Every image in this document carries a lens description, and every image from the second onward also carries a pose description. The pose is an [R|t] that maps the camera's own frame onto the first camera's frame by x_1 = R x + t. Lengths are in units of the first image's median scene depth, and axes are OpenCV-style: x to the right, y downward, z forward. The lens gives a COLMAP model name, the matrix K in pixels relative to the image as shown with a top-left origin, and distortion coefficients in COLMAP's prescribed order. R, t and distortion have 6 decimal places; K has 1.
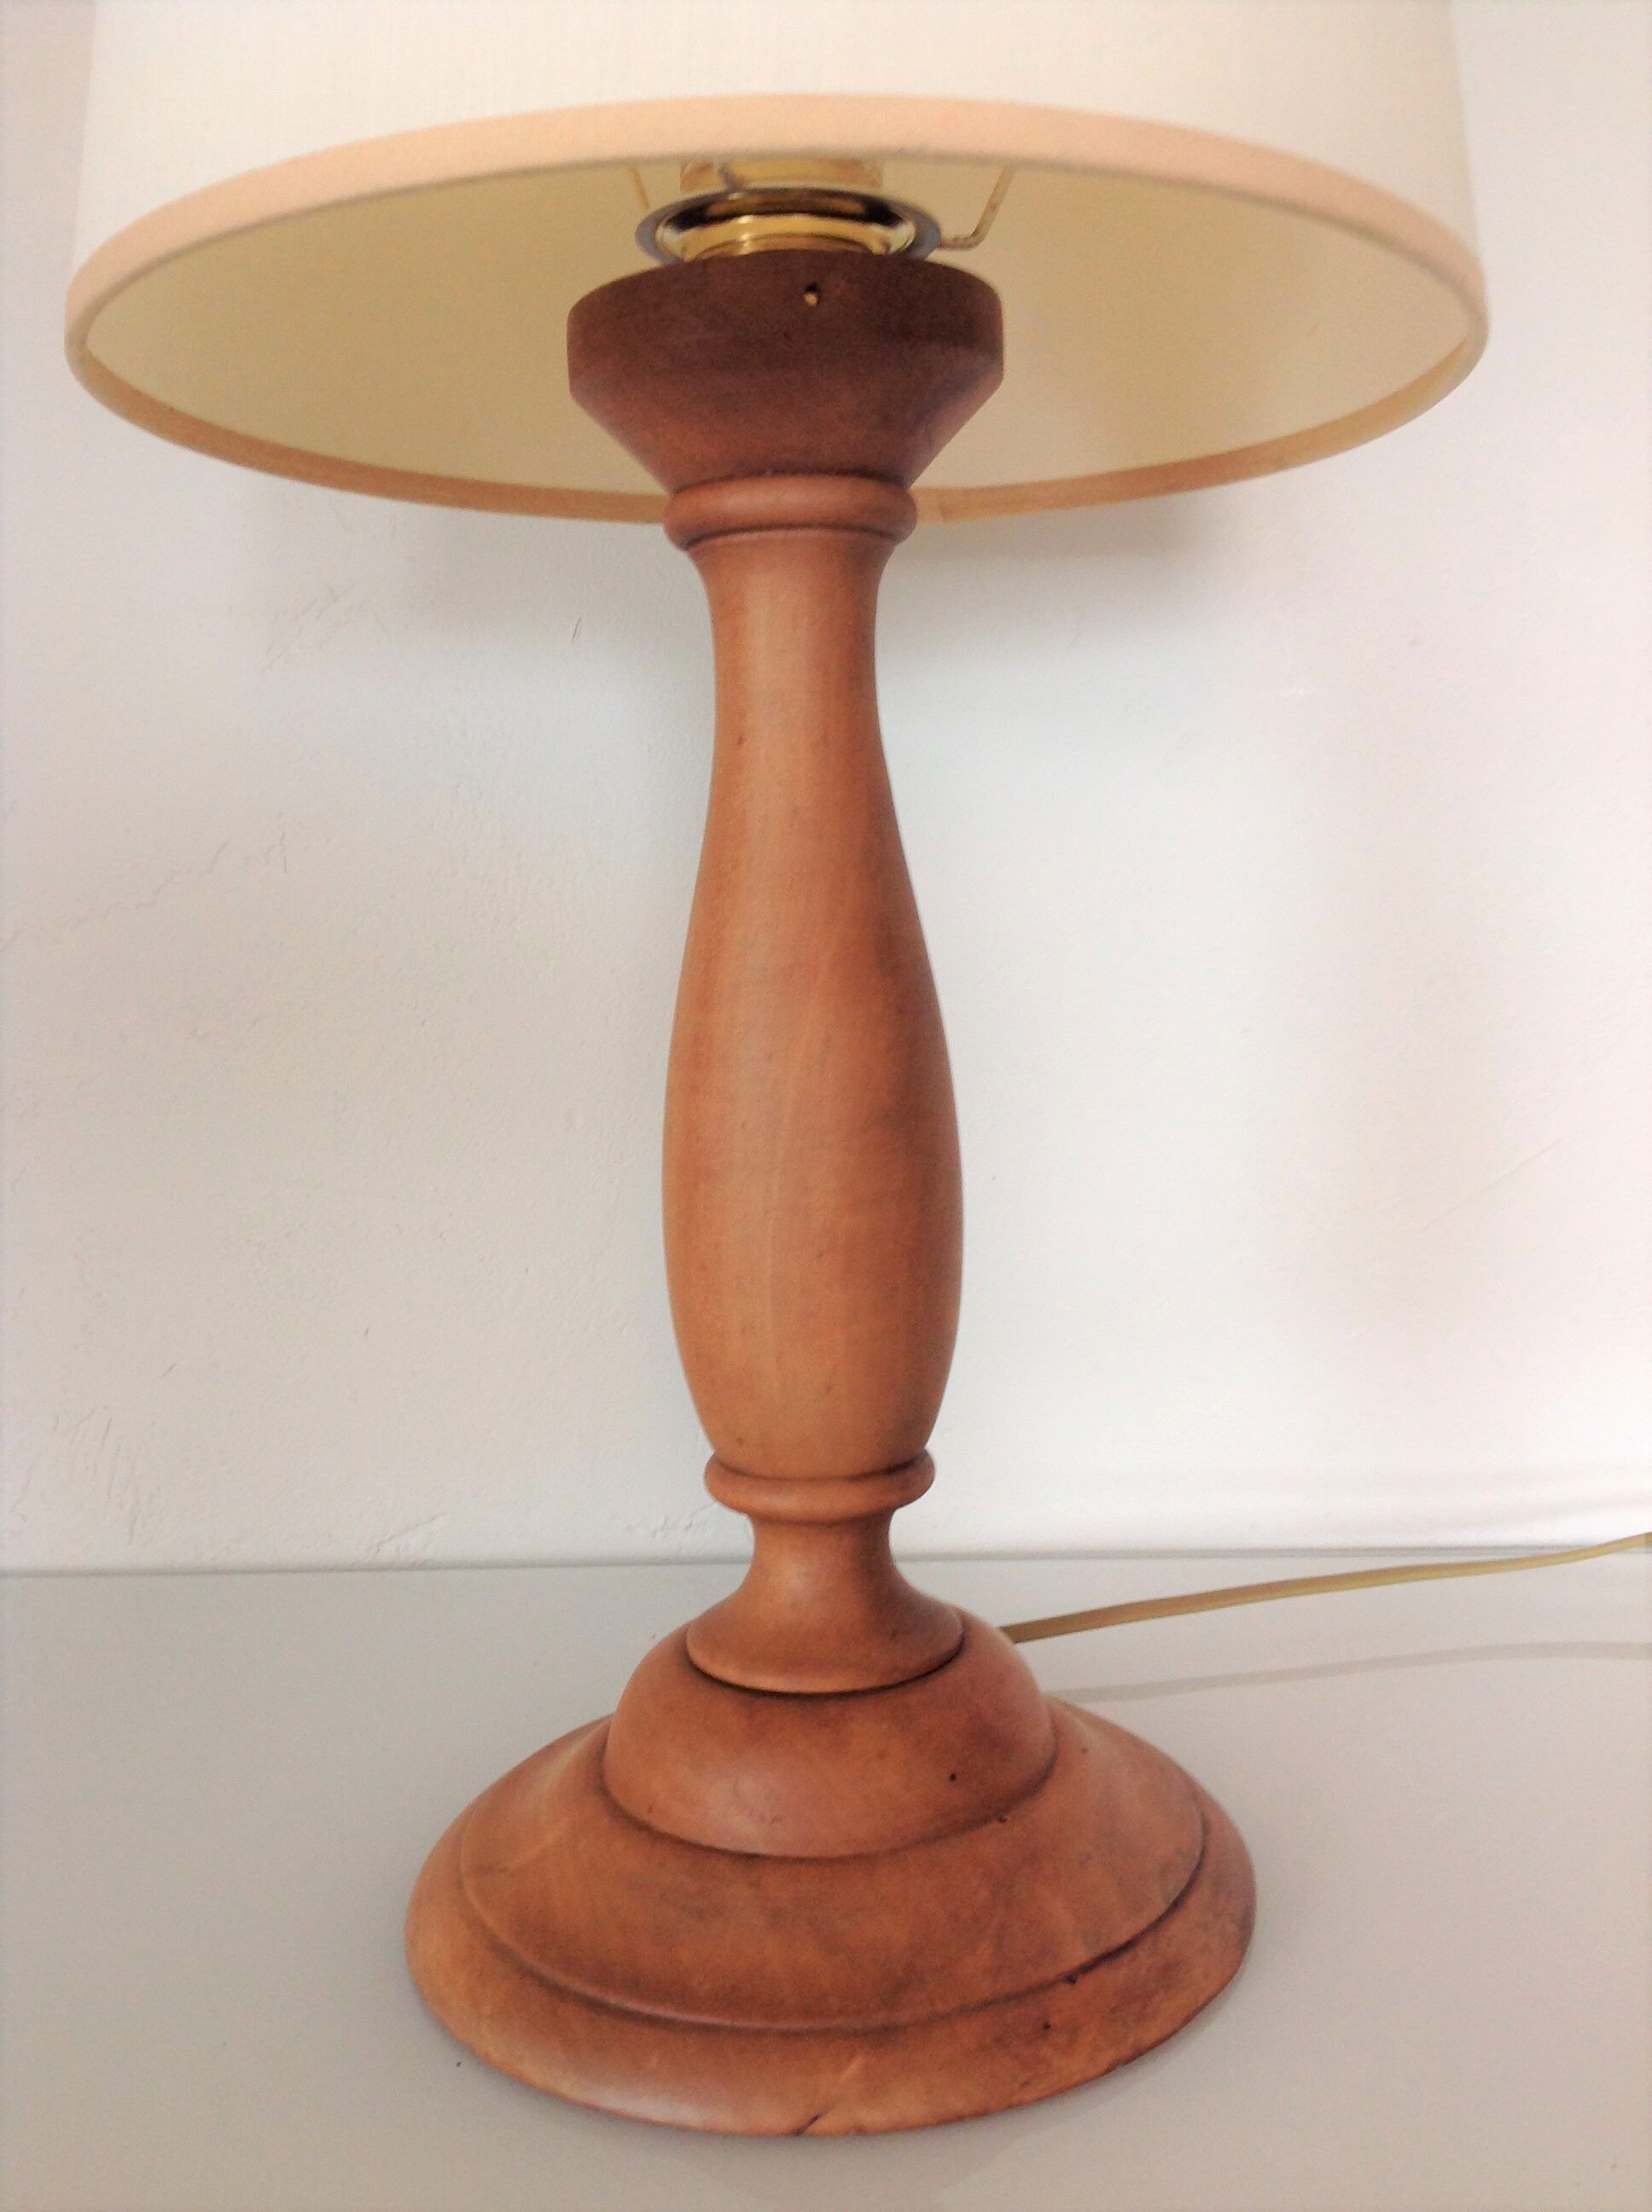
lens RADIAL K [[2075.7, 0, 835.2], [0, 2075.7, 1119.8], [0, 0, 1]] dist [0.056671, 0.000000]
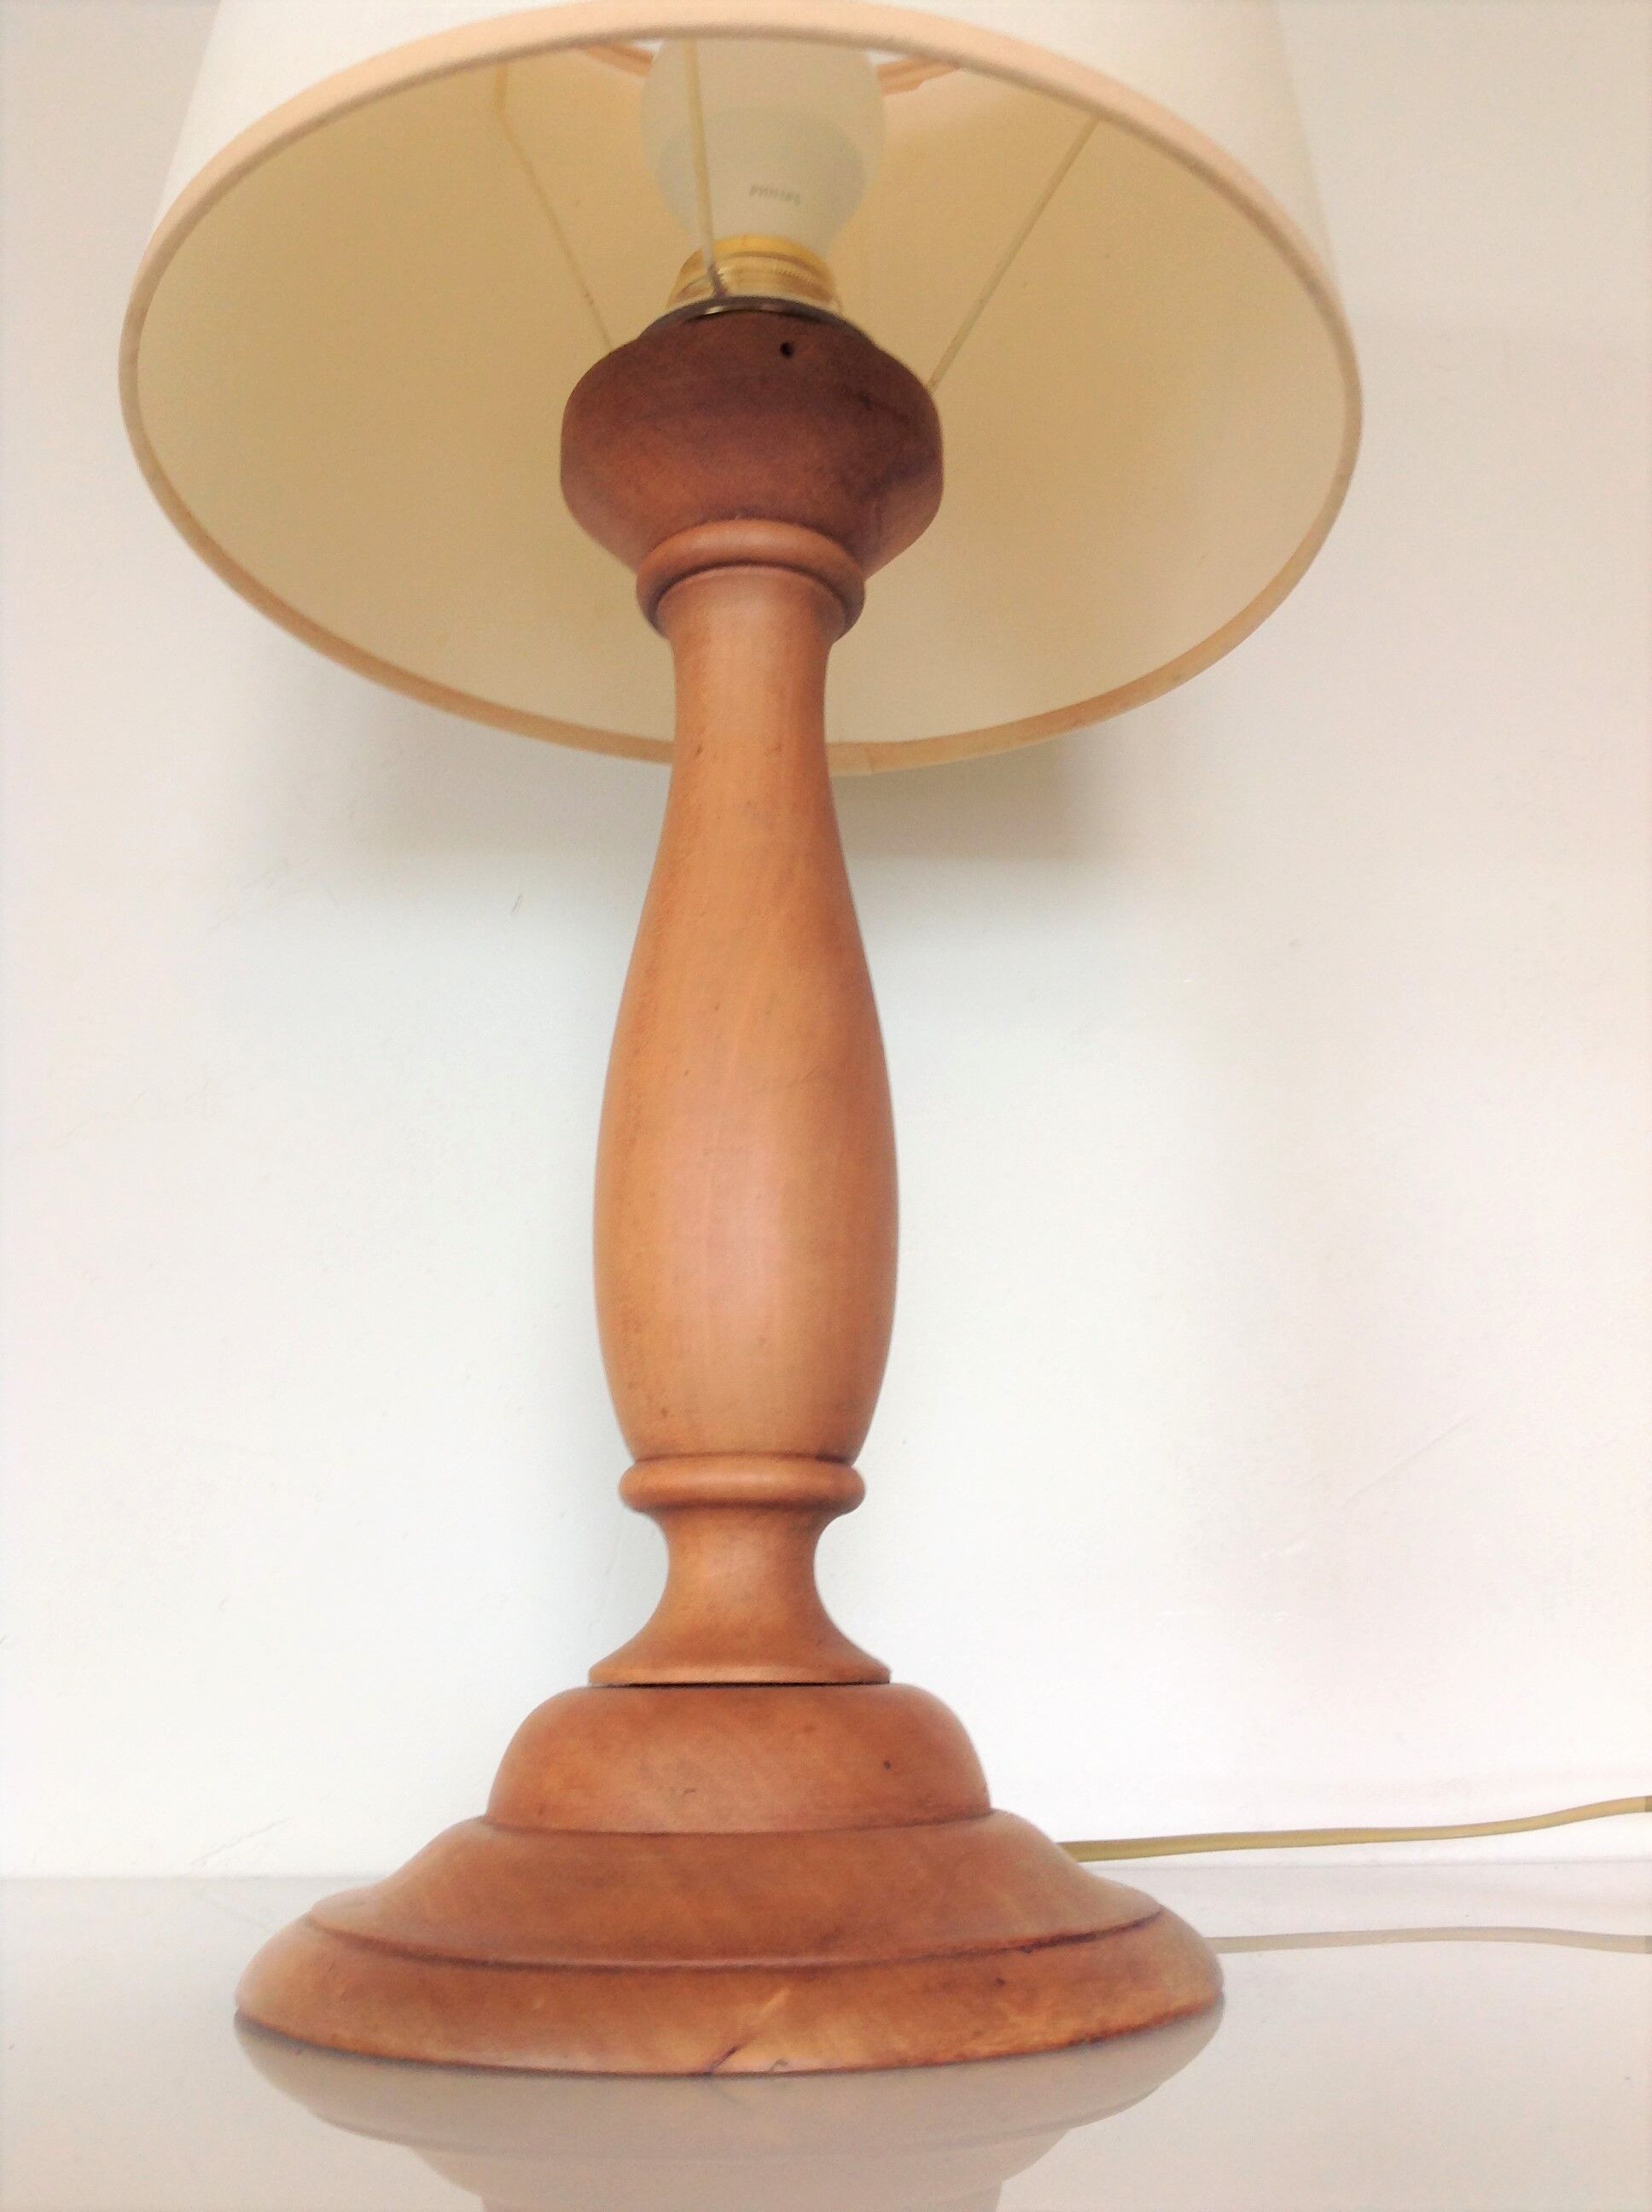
lens RADIAL K [[2075.7, 0, 826.5], [0, 2075.7, 1102.9], [0, 0, 1]] dist [0.056671, 0.000000]
pose [[0.997548, 0.044377, 0.054117, -0.030328], [-0.021625, 0.930869, -0.364712, 0.379763], [-0.066561, 0.362648, 0.929546, 0.069378]]
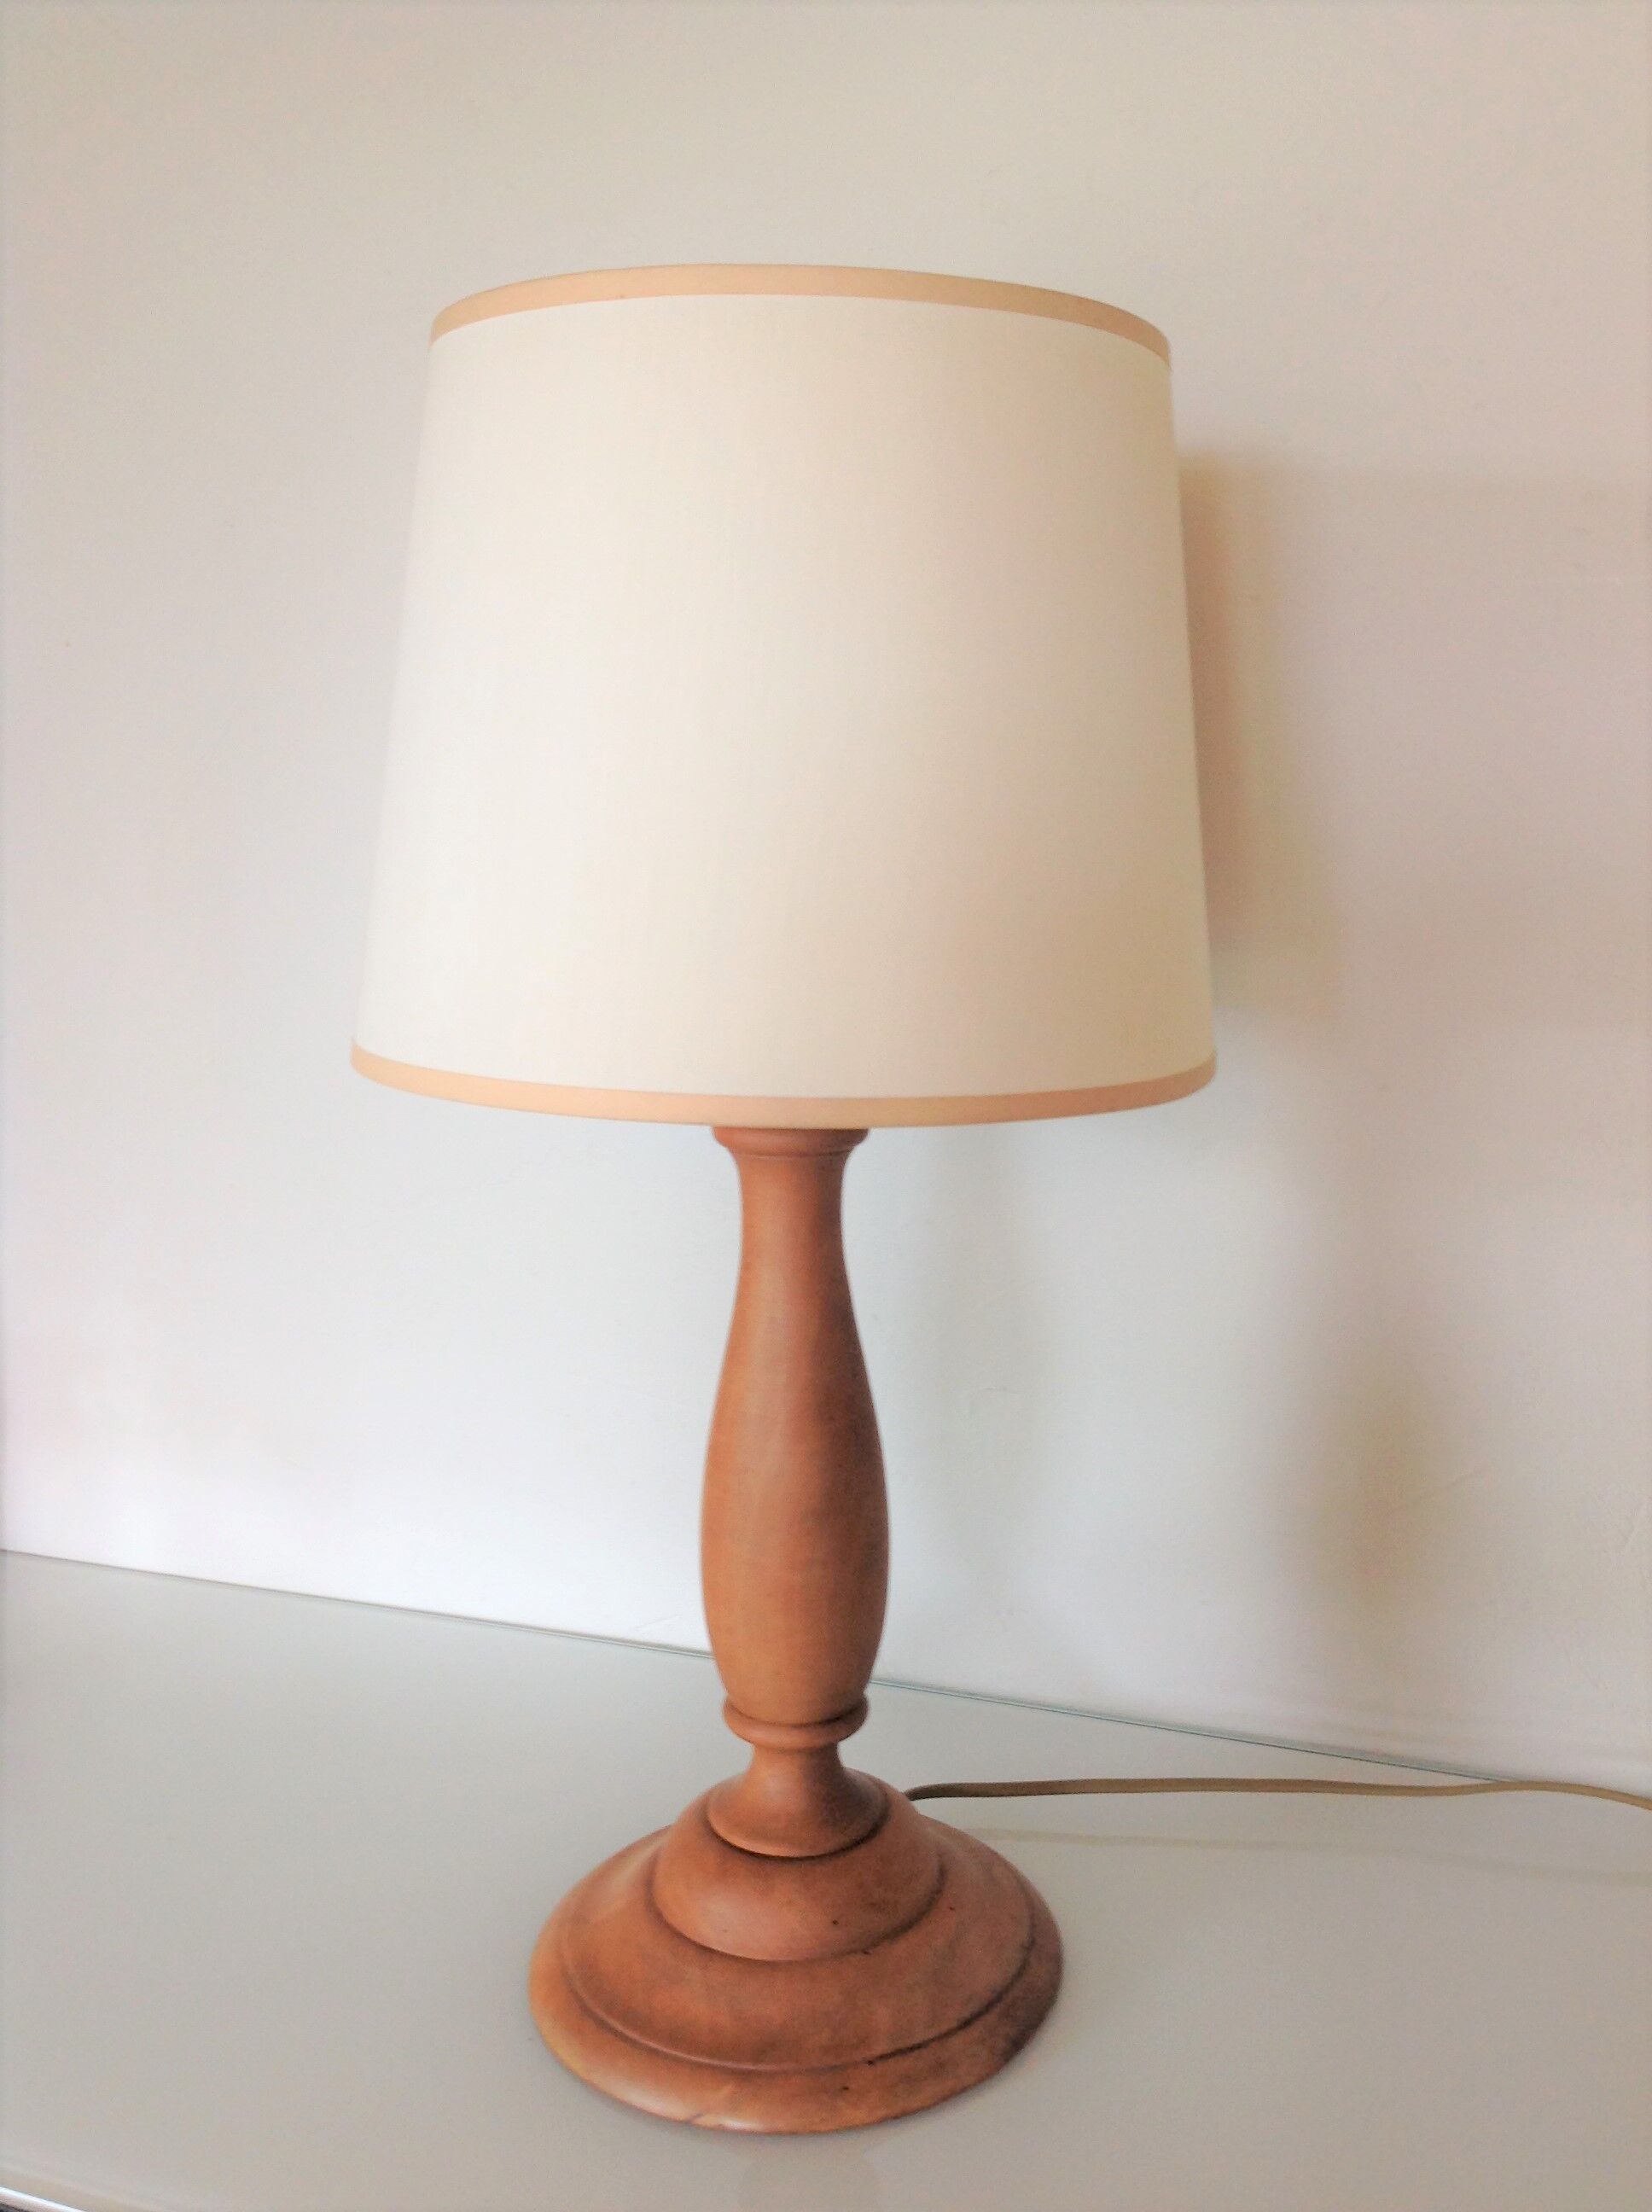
lens RADIAL K [[2075.7, 0, 818.9], [0, 2075.7, 1122.0], [0, 0, 1]] dist [0.056671, 0.000000]
pose [[0.959858, 0.070529, -0.271475, 0.443588], [-0.053736, 0.996181, 0.068812, -0.415844], [0.275292, -0.051462, 0.959982, -0.531189]]
